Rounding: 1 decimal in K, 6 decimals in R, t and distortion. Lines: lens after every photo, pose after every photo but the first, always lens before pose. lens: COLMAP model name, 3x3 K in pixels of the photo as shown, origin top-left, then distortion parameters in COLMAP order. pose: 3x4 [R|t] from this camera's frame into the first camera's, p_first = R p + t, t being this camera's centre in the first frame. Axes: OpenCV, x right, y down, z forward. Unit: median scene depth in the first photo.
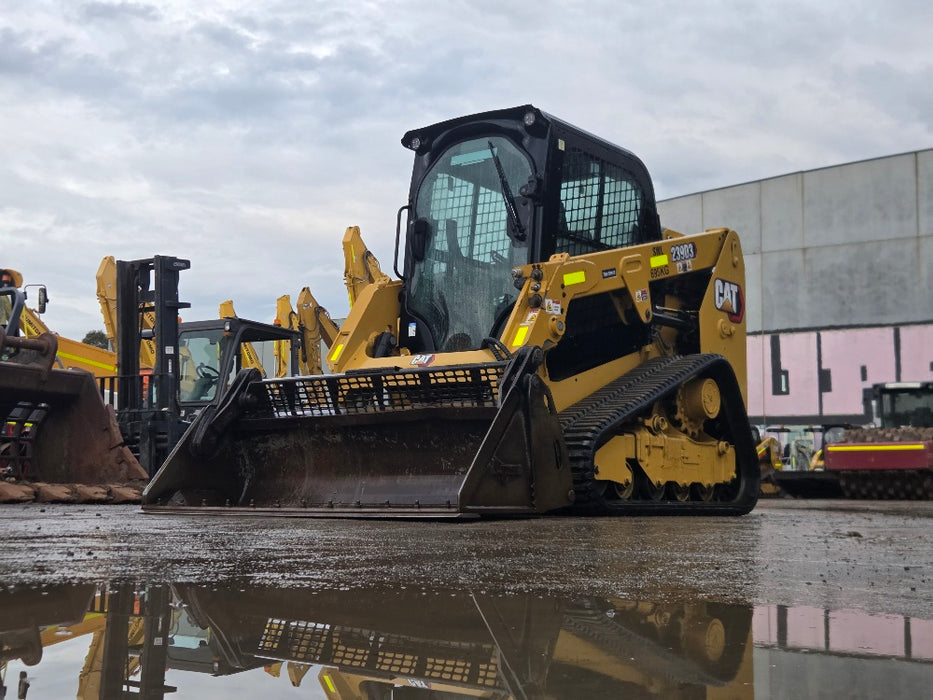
lens RADIAL K [[1245.3, 0, 465.6], [0, 1245.3, 352.2], [0, 0, 1]] dist [0.060188, 0.000000]
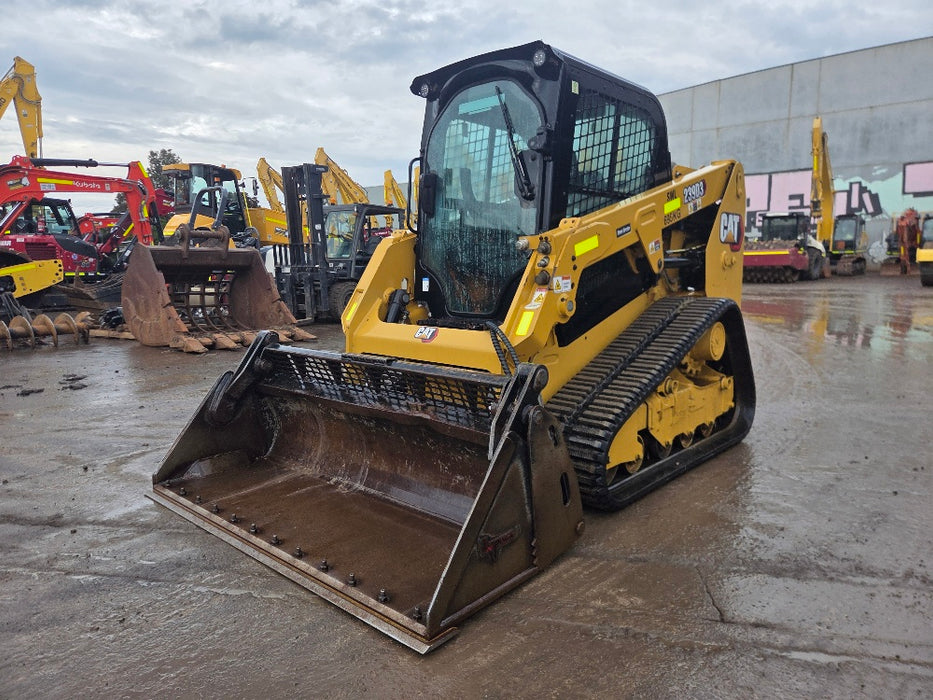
lens RADIAL K [[623.7, 0, 465.9], [0, 623.7, 339.3], [0, 0, 1]] dist [0.069179, -0.055966]
pose [[0.995920, -0.005541, -0.090069, 0.036484], [0.026494, 0.972078, 0.233158, -0.092914], [0.086262, -0.234593, 0.968259, 0.484278]]
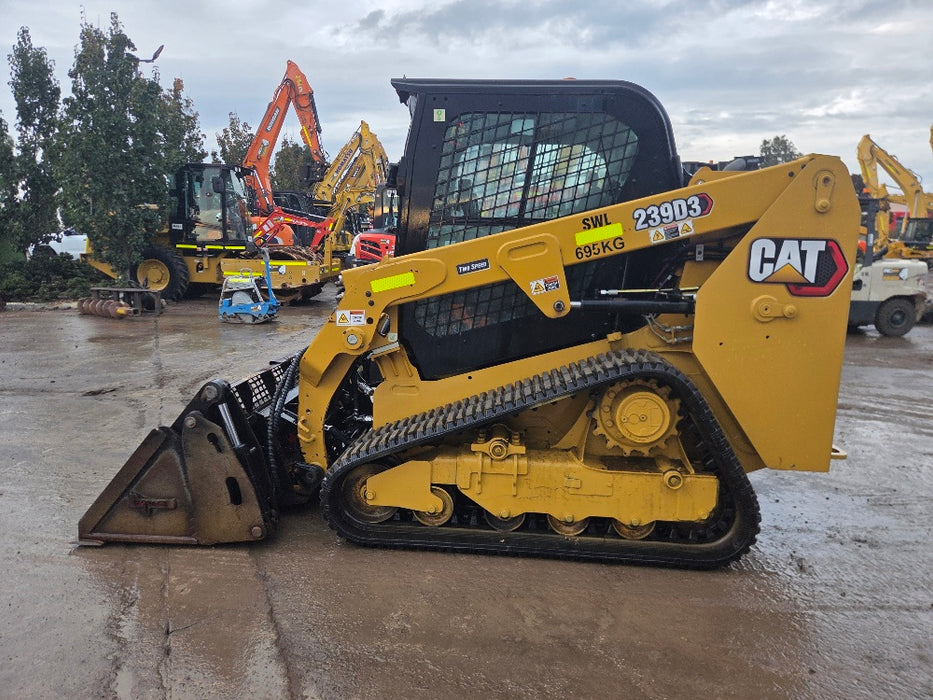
lens RADIAL K [[623.7, 0, 468.6], [0, 623.7, 349.2], [0, 0, 1]] dist [0.069179, -0.055966]
pose [[0.542566, 0.140090, -0.828250, 0.456862], [0.079488, 0.973009, 0.216645, -0.096738], [0.836244, -0.183380, 0.516786, 0.730235]]
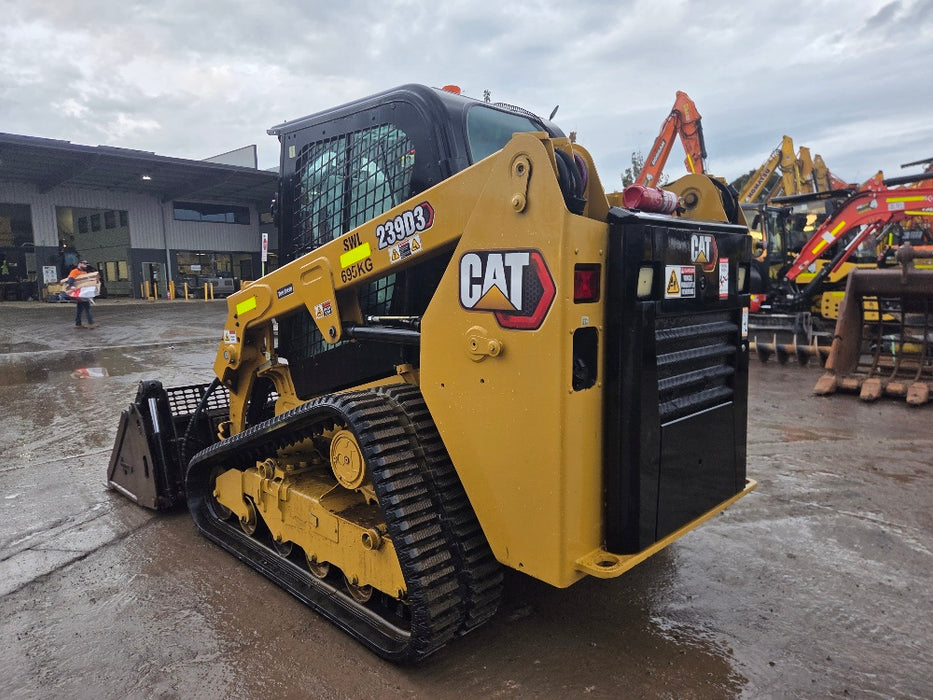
lens RADIAL K [[636.8, 0, 463.9], [0, 636.8, 350.2], [0, 0, 1]] dist [0.033532, -0.023897]
pose [[-0.128043, 0.107705, -0.985903, 0.528621], [0.118207, 0.988657, 0.092654, -0.046713], [0.984699, -0.104677, -0.139322, 1.131933]]
